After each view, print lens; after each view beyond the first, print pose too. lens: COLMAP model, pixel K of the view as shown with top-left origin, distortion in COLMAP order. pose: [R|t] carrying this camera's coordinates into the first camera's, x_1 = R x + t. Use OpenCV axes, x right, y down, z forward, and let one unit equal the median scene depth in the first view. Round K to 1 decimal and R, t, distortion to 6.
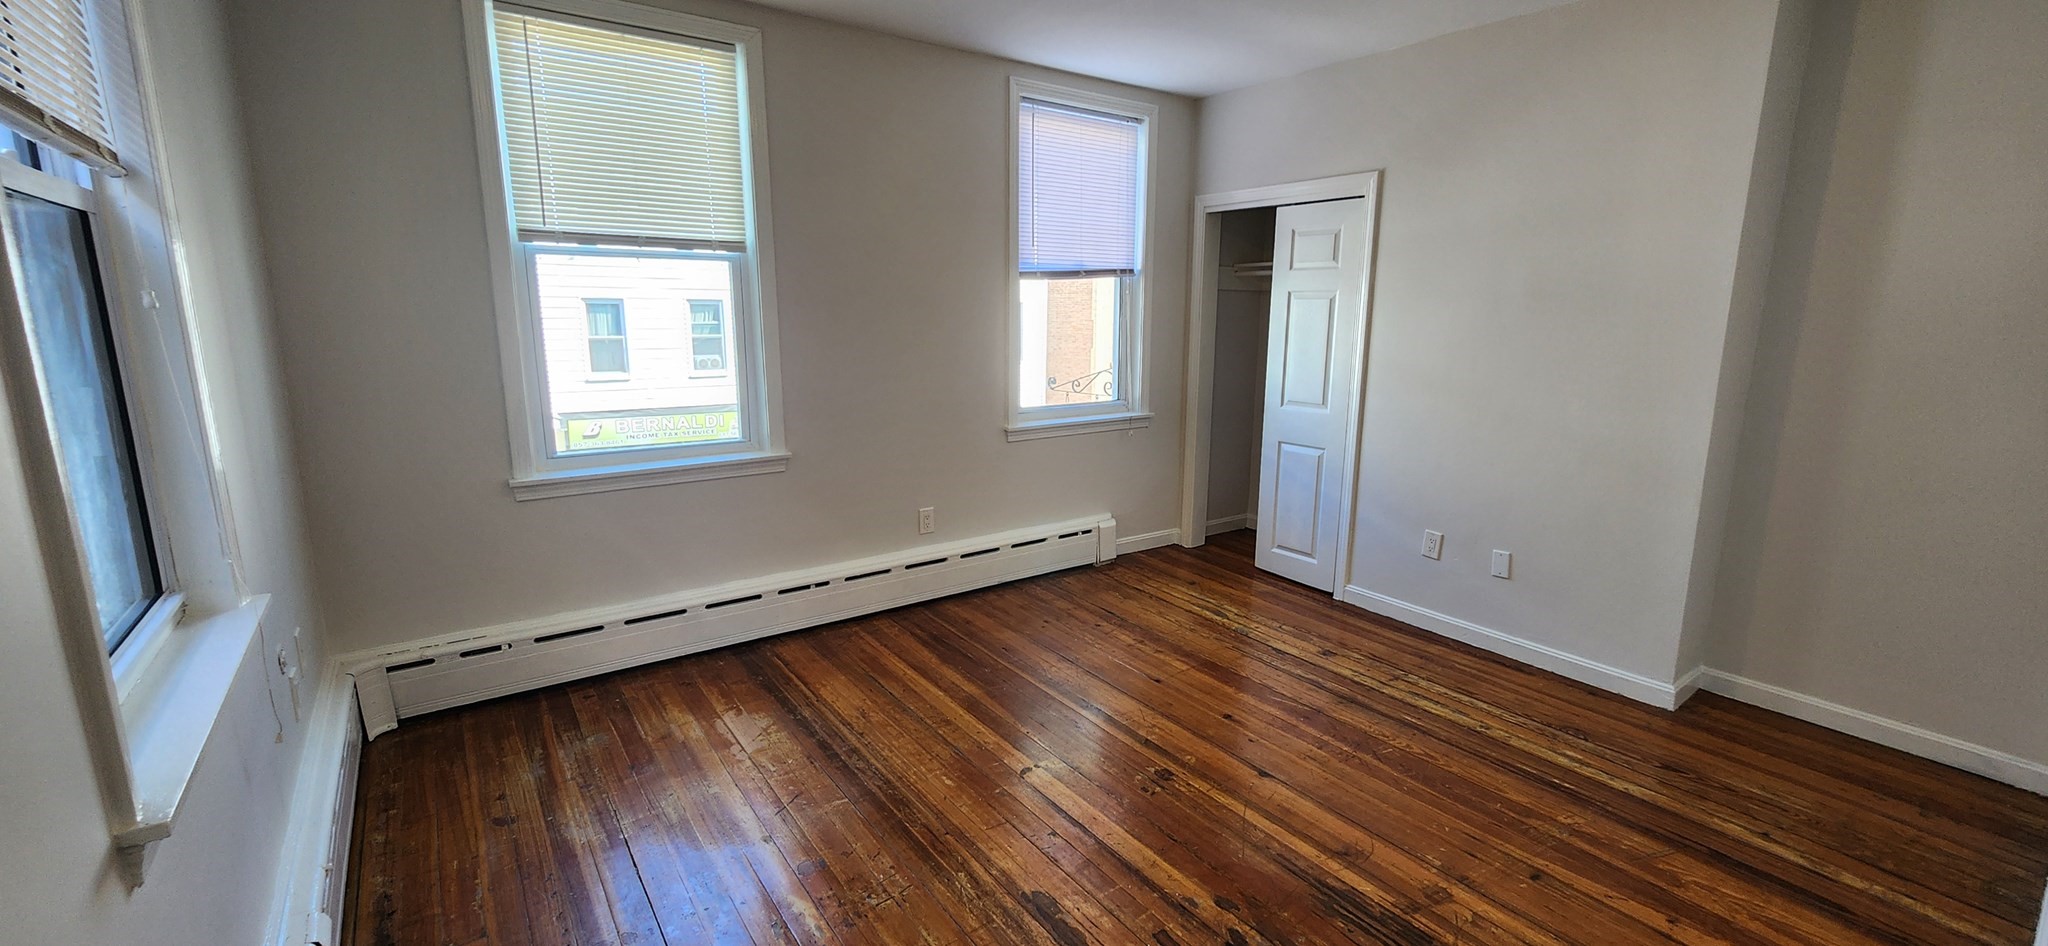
lens RADIAL K [[832.3, 0, 1033.4], [0, 832.3, 470.6], [0, 0, 1]] dist [-0.001655, -0.000508]
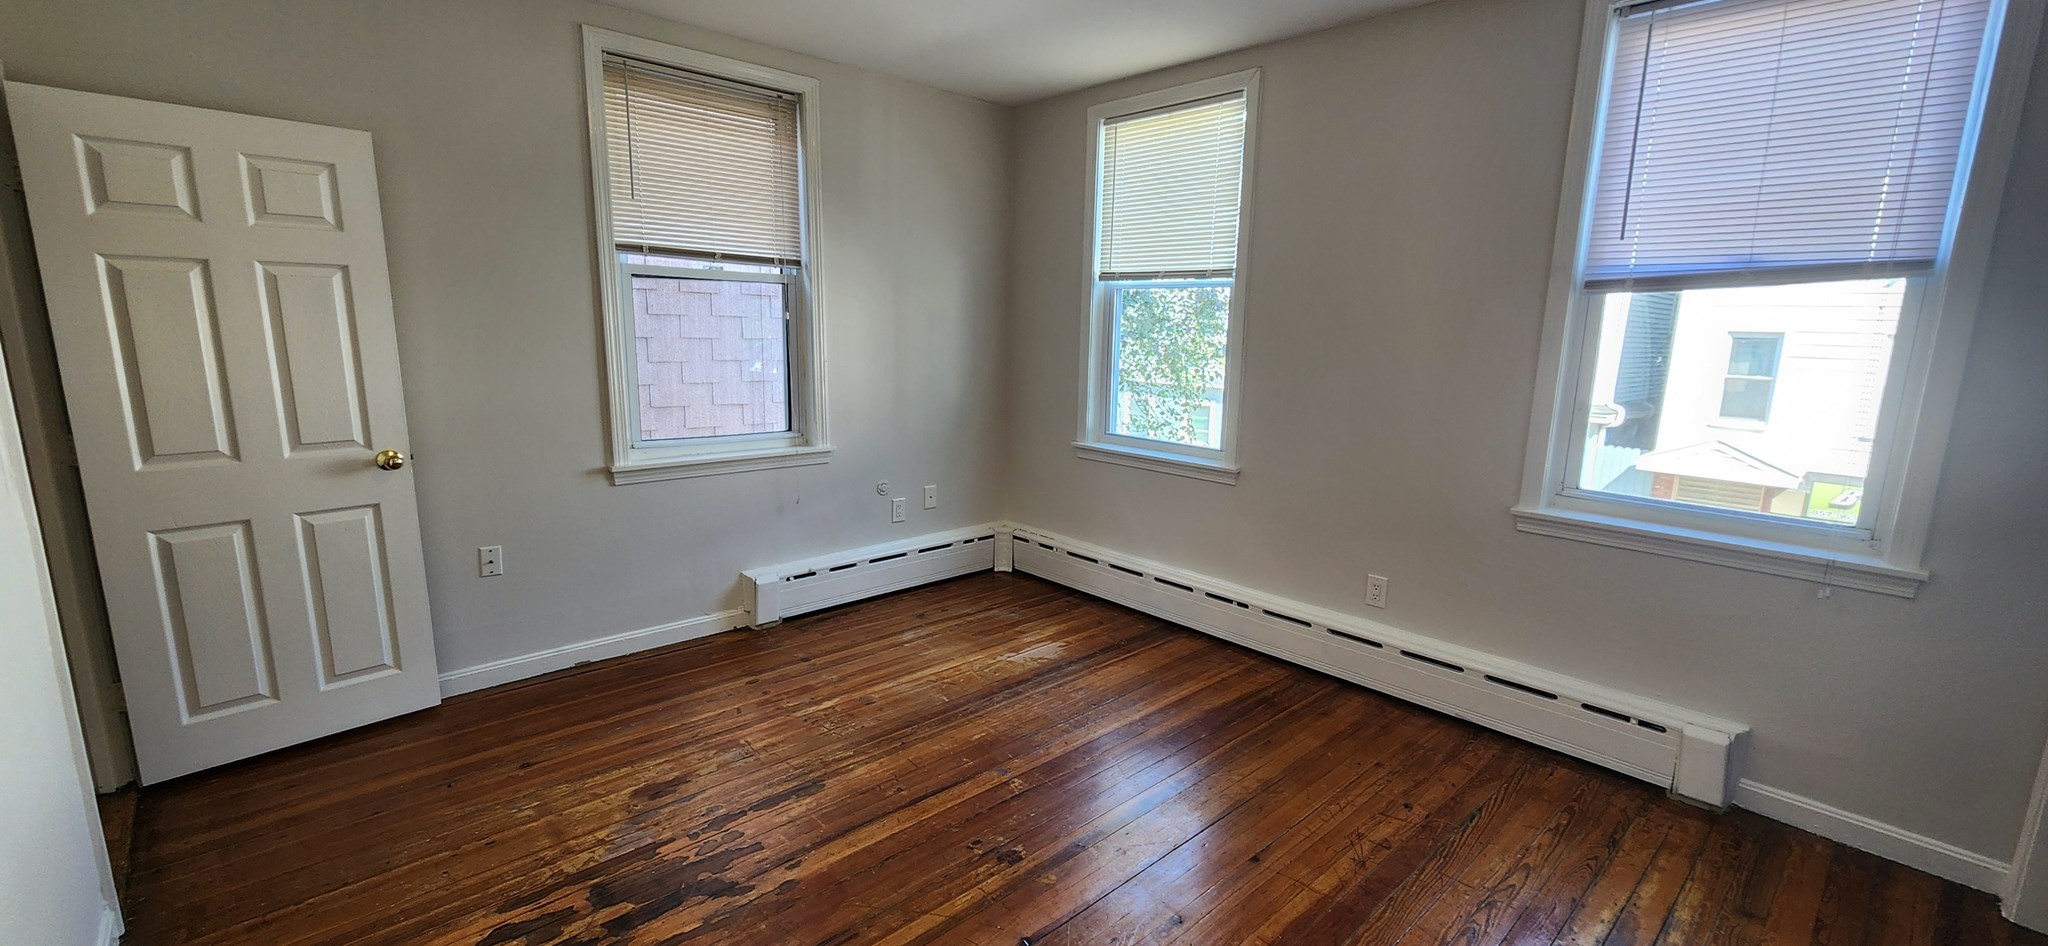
lens RADIAL K [[835.9, 0, 1052.1], [0, 835.9, 477.1], [0, 0, 1]] dist [-0.000746, -0.000100]
pose [[0.132906, 0.175928, -0.975390, 0.737051], [-0.212308, 0.966330, 0.145365, -0.120969], [0.968123, 0.187763, 0.165782, 0.641798]]
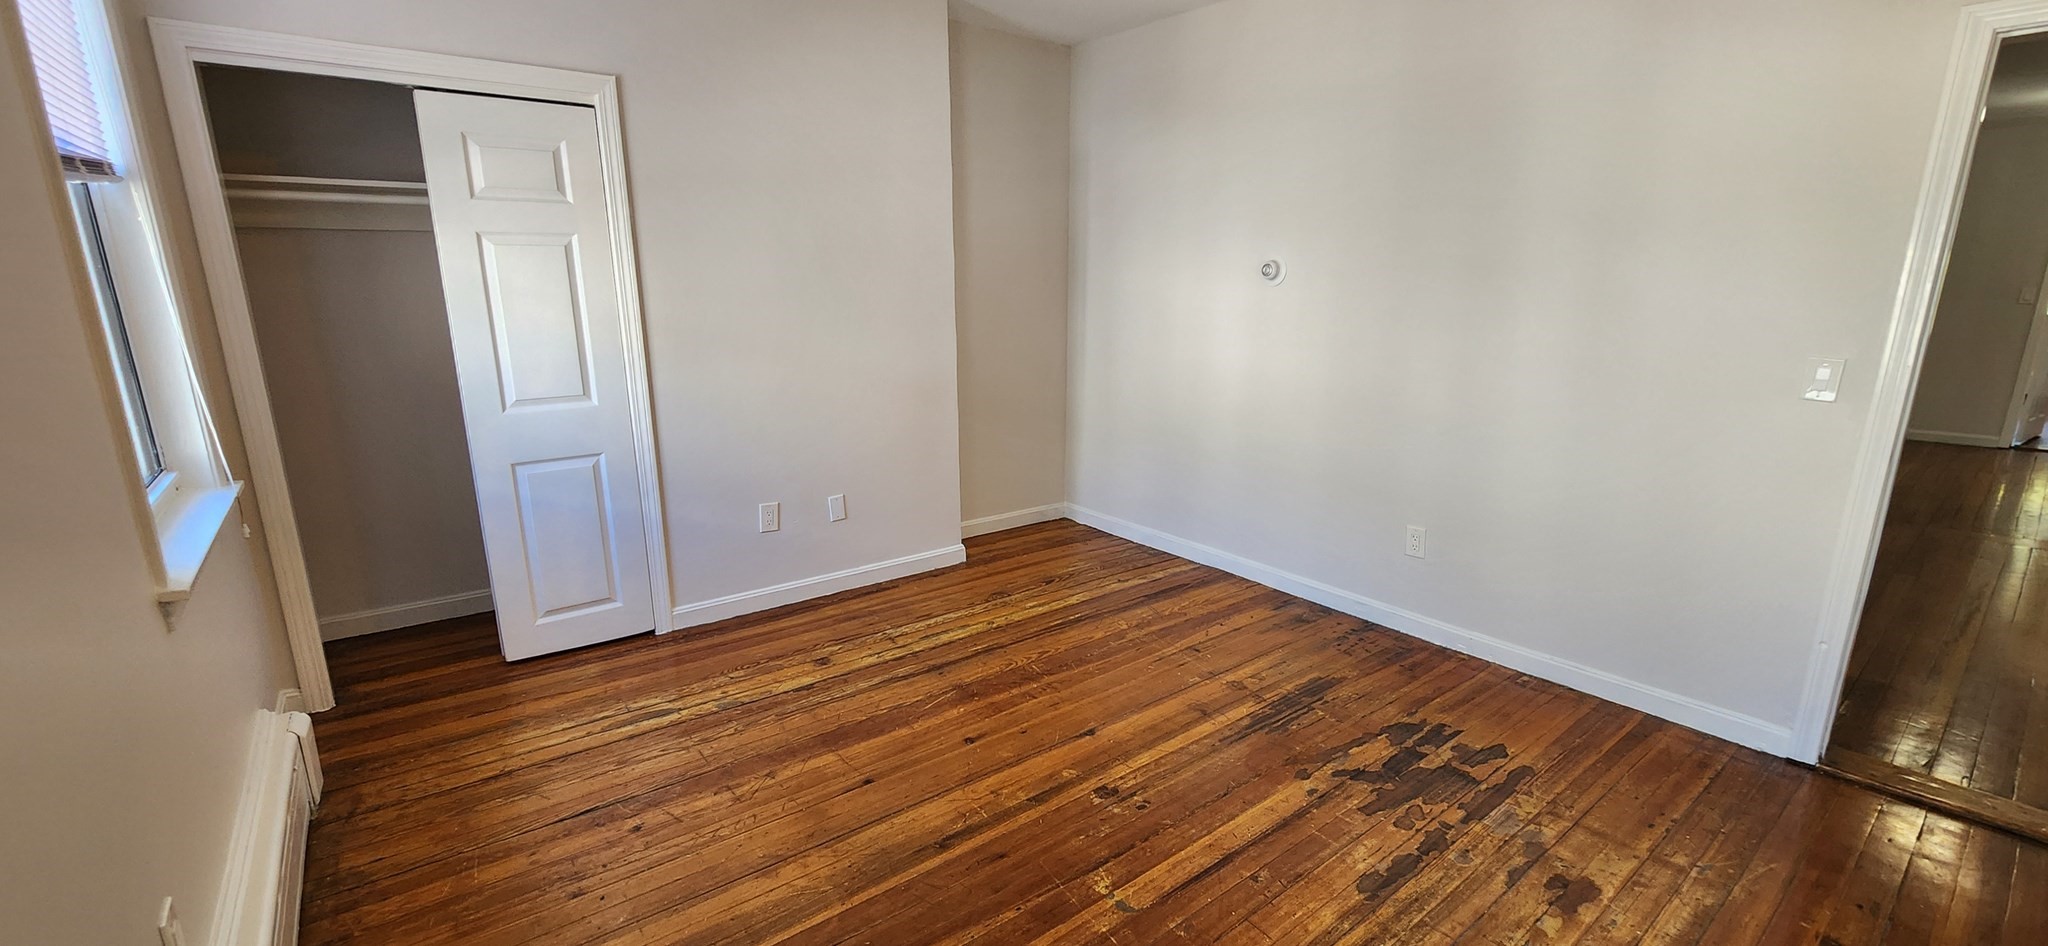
lens RADIAL K [[839.2, 0, 1040.5], [0, 839.2, 468.2], [0, 0, 1]] dist [-0.001914, 0.000143]
pose [[-0.042955, -0.237927, 0.970333, -0.486465], [0.189907, 0.951578, 0.241735, -0.149808], [-0.980862, 0.194656, 0.004308, 0.777308]]
